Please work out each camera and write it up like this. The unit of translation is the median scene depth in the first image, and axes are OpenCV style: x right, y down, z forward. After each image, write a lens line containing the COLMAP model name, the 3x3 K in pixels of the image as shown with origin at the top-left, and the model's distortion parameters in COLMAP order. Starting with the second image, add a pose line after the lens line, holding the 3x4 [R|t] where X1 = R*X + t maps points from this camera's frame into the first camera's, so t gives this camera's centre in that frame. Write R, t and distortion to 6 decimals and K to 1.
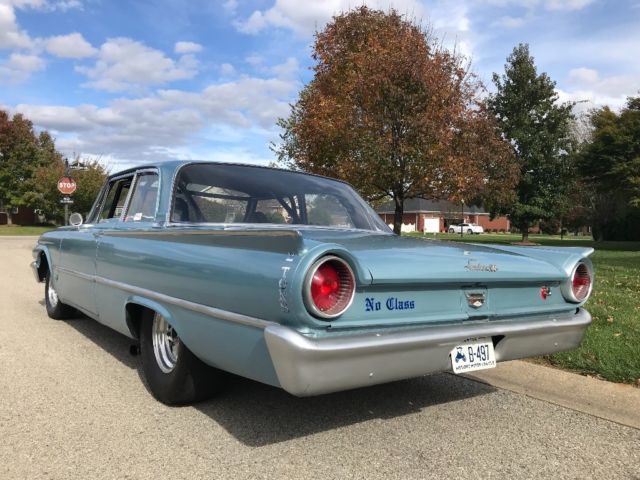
lens RADIAL K [[529.5, 0, 312.3], [0, 529.5, 238.7], [0, 0, 1]] dist [0.017897, -0.004623]
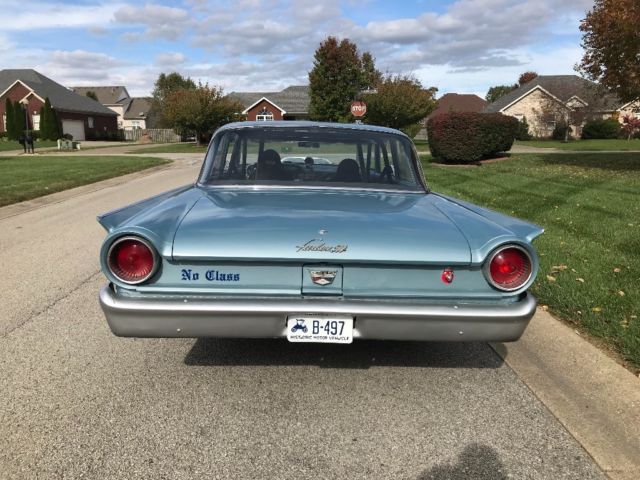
lens RADIAL K [[529.5, 0, 312.3], [0, 529.5, 238.7], [0, 0, 1]] dist [0.017897, -0.004623]
pose [[0.819272, 0.086079, -0.566907, 0.880919], [0.010895, 0.986153, 0.165482, -0.134398], [0.573301, -0.141751, 0.806990, 0.158508]]
